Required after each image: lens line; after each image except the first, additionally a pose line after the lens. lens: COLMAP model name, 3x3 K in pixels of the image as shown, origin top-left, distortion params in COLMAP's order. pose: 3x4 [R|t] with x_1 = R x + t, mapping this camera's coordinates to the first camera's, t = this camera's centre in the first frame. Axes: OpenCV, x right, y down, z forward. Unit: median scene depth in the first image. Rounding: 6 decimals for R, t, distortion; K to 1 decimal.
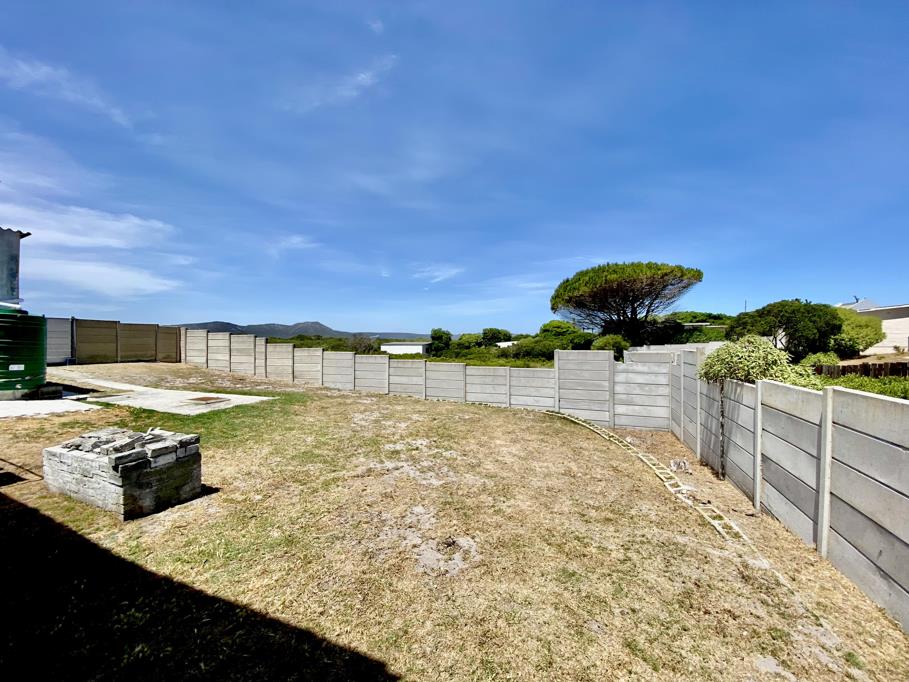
lens RADIAL K [[349.9, 0, 454.5], [0, 349.9, 341.0], [0, 0, 1]] dist [-0.023273, -0.000057]
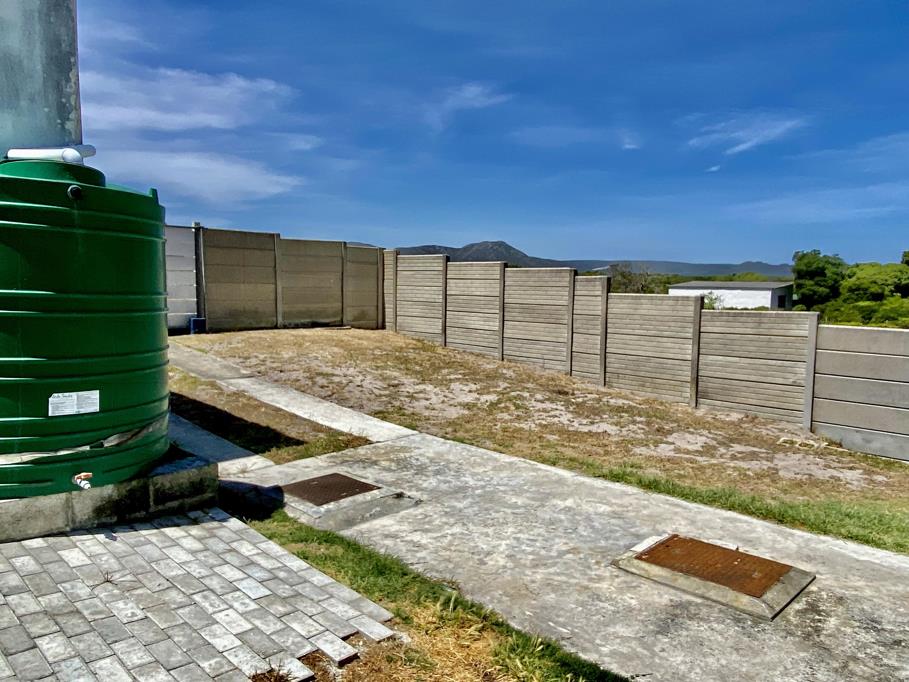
lens RADIAL K [[634.1, 0, 454.5], [0, 634.1, 341.0], [0, 0, 1]] dist [0.064256, -0.003554]
pose [[0.908303, 0.056812, -0.414438, -0.088622], [-0.014633, 0.994443, 0.104250, -0.002001], [0.418058, -0.088627, 0.904087, 0.071347]]
